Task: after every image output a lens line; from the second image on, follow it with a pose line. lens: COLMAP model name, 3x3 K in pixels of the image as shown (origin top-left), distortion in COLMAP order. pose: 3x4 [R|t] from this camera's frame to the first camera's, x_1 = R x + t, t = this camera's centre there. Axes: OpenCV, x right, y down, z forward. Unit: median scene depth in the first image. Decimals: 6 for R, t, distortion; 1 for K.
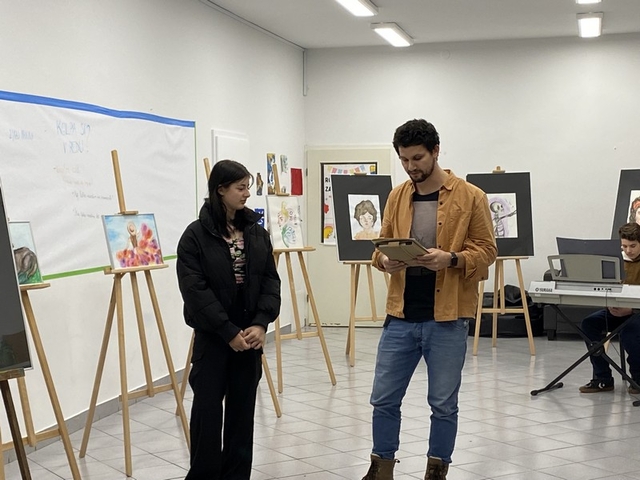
lens RADIAL K [[1264.3, 0, 320.0], [0, 1264.3, 240.0], [0, 0, 1]] dist [0.172043, -0.109803]
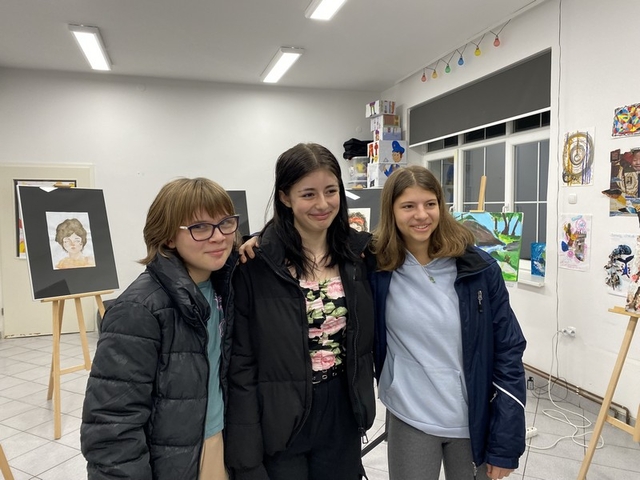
lens RADIAL K [[514.6, 0, 331.6], [0, 514.6, 242.6], [0, 0, 1]] dist [0.038259, -0.004643]
pose [[0.865382, -0.029580, 0.500239, 0.014343], [0.015885, 0.999374, 0.031614, -0.024856], [-0.500861, -0.019412, 0.865310, 0.652793]]
